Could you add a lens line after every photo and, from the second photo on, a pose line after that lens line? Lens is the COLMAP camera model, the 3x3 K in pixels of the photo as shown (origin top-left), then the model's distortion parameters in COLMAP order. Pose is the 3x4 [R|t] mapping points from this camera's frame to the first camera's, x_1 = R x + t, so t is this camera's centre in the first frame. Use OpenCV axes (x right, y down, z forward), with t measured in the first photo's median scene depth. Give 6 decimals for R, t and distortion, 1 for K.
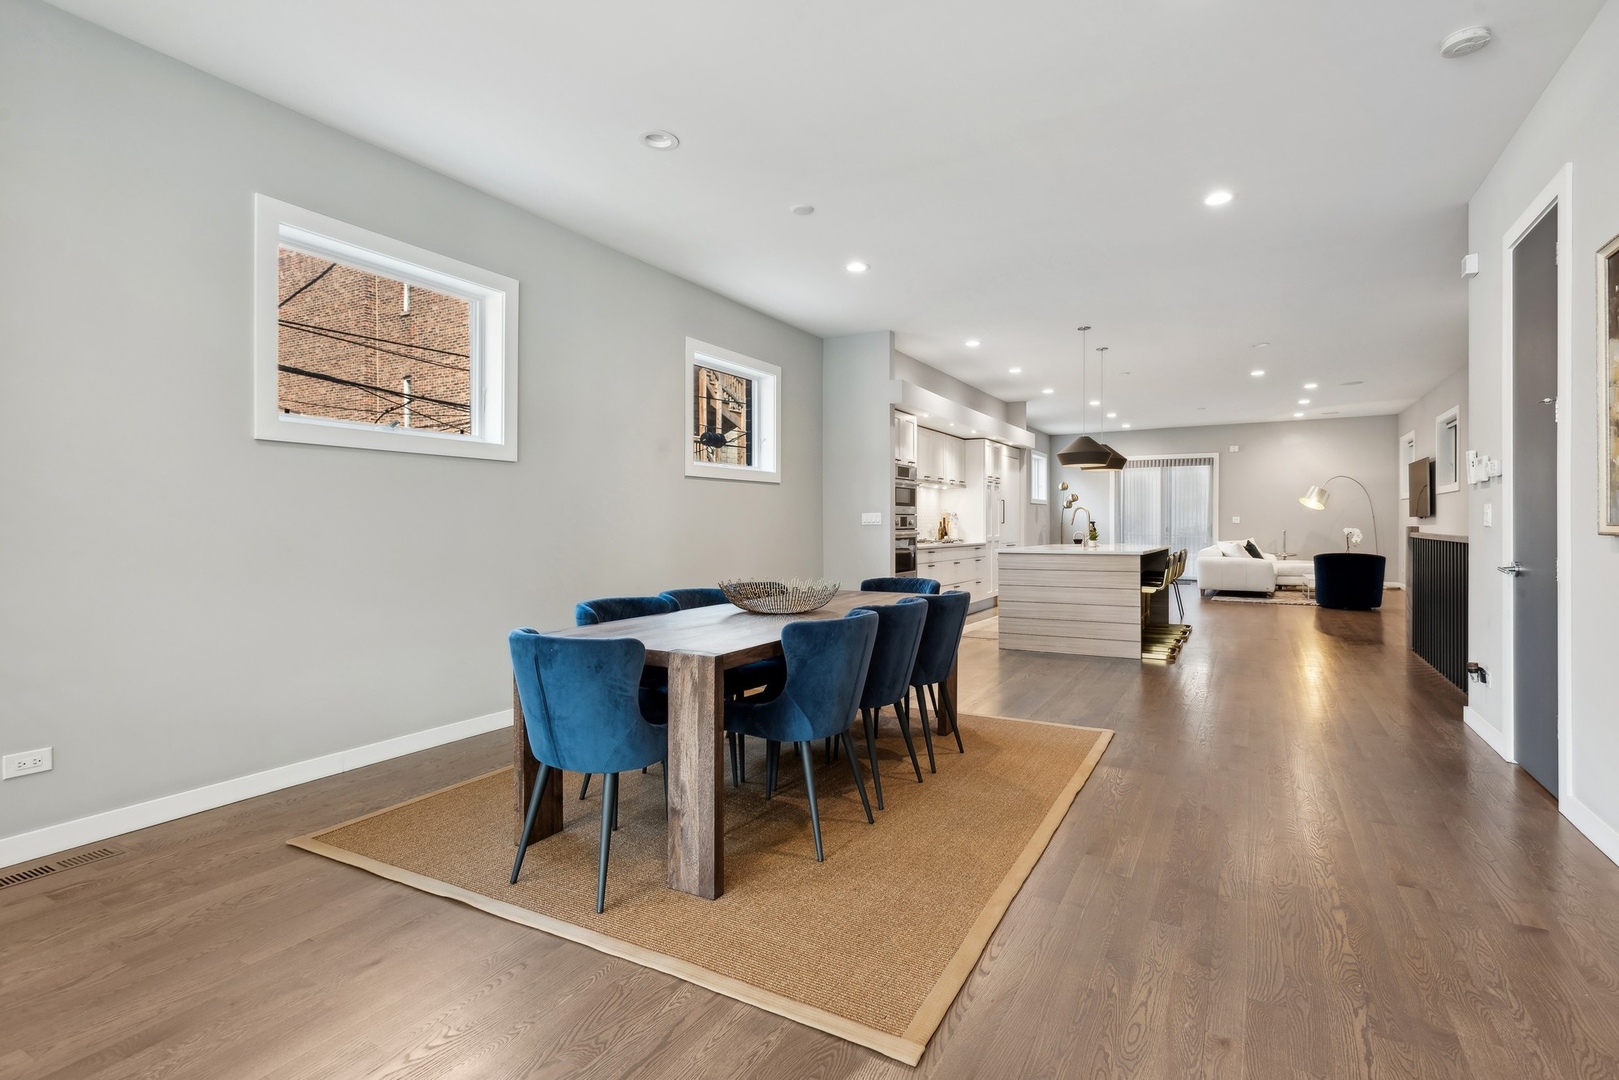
lens RADIAL K [[770.1, 0, 822.6], [0, 770.1, 528.6], [0, 0, 1]] dist [0.021423, -0.008136]
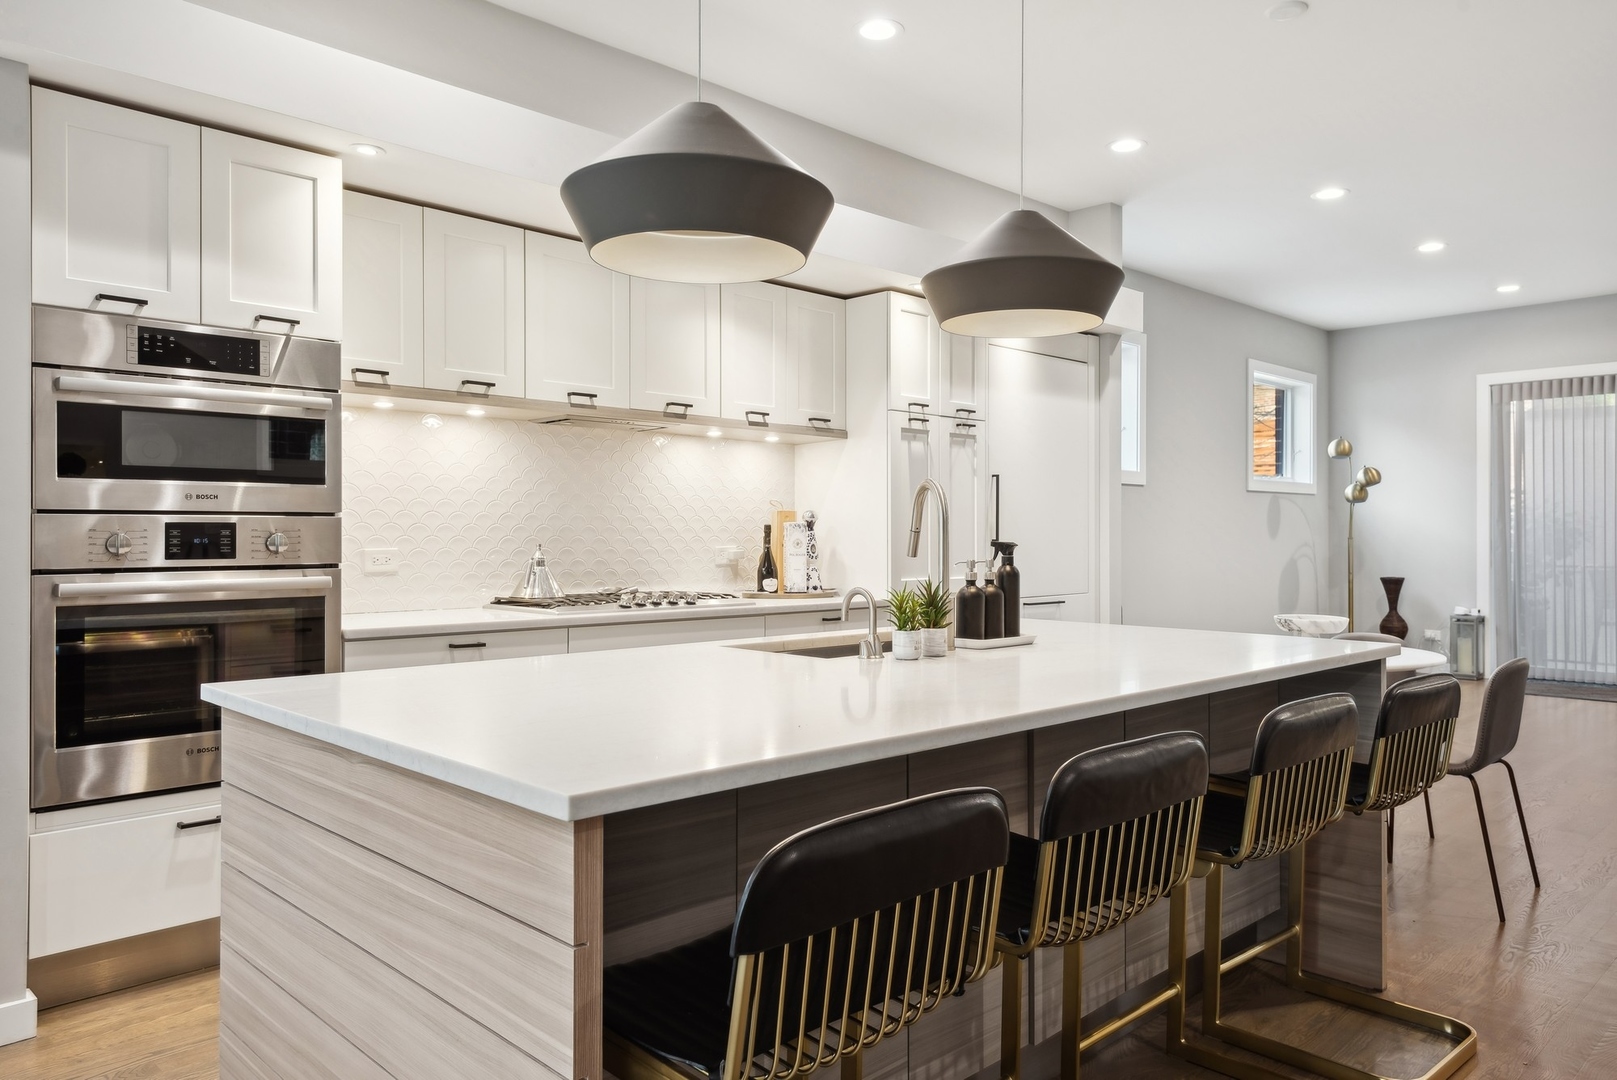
lens RADIAL K [[1097.9, 0, 835.3], [0, 1097.9, 535.3], [0, 0, 1]] dist [0.027887, -0.001747]
pose [[0.961558, 0.006437, -0.274527, 0.268538], [-0.006833, 0.999977, -0.000486, -0.008040], [0.274518, 0.002343, 0.961579, 0.449483]]
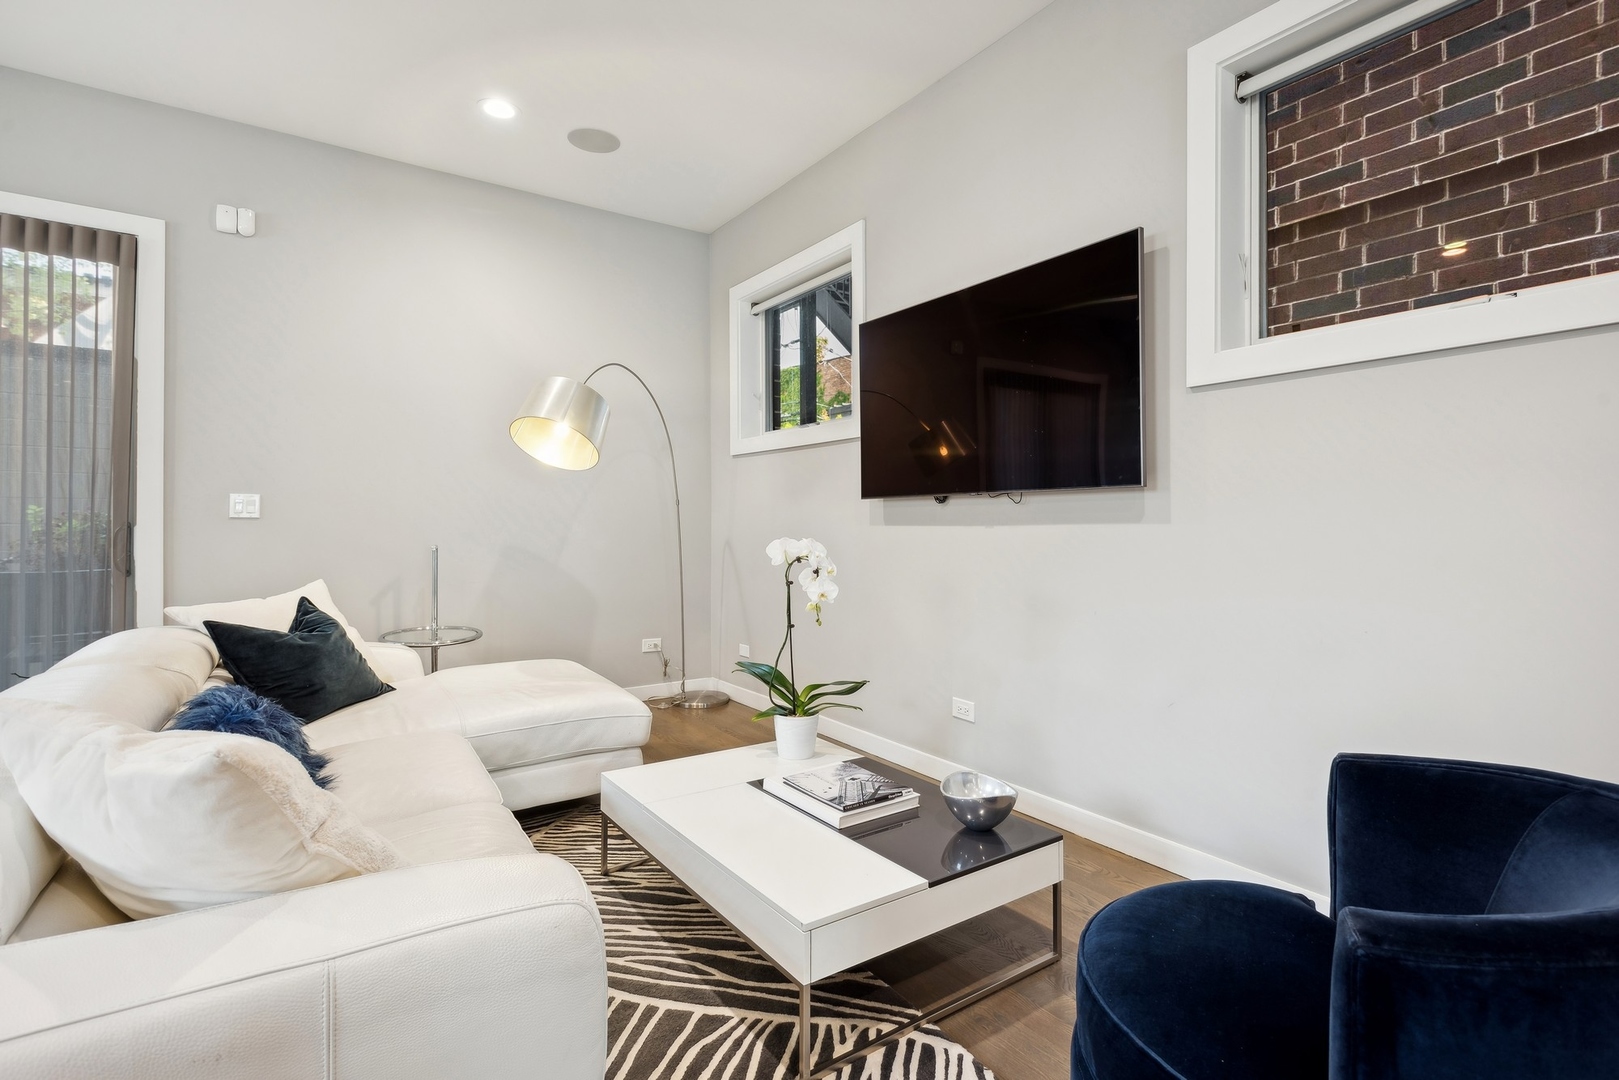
lens RADIAL K [[770.1, 0, 809.1], [0, 770.1, 516.5], [0, 0, 1]] dist [0.021423, -0.008136]
pose [[0.436505, 0.013158, 0.899606, 0.465966], [0.005291, 0.999838, -0.017191, -0.003116], [-0.899686, 0.012264, 0.436365, 0.871903]]
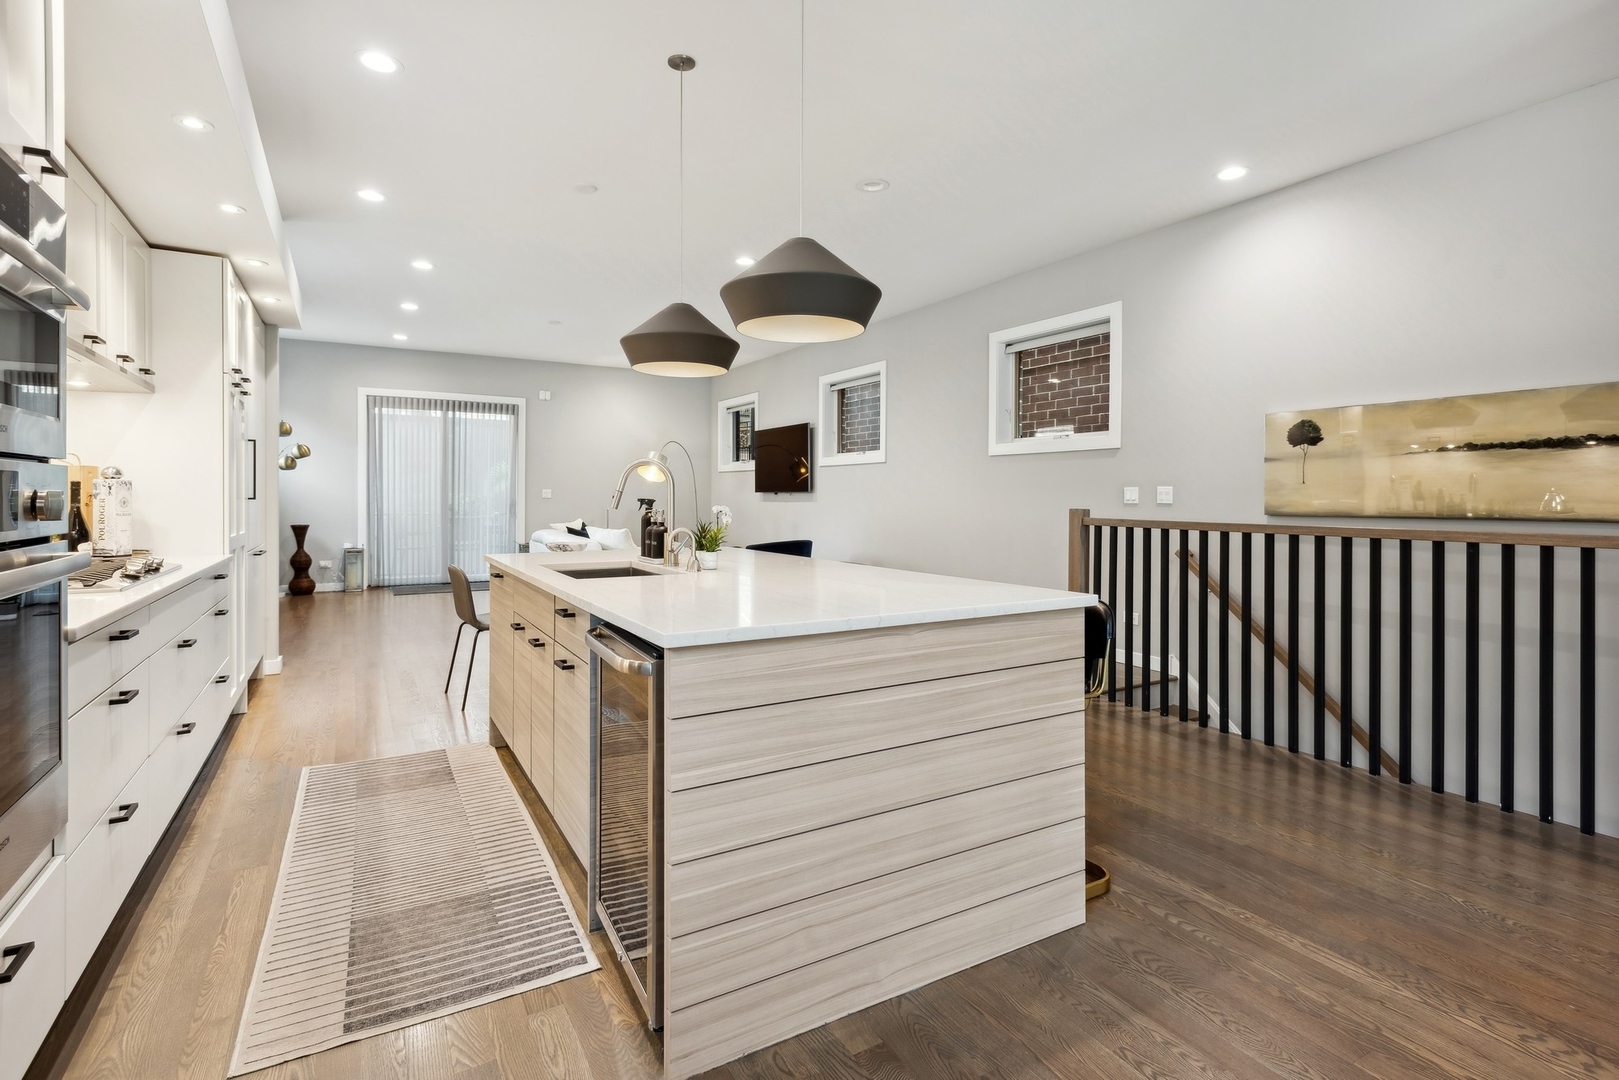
lens RADIAL K [[770.1, 0, 786.0], [0, 770.1, 493.8], [0, 0, 1]] dist [0.021423, -0.008136]
pose [[0.527027, 0.007541, 0.849815, 0.041443], [-0.001455, 0.999967, -0.007971, -0.006285], [-0.849847, 0.002964, 0.527021, 0.509864]]
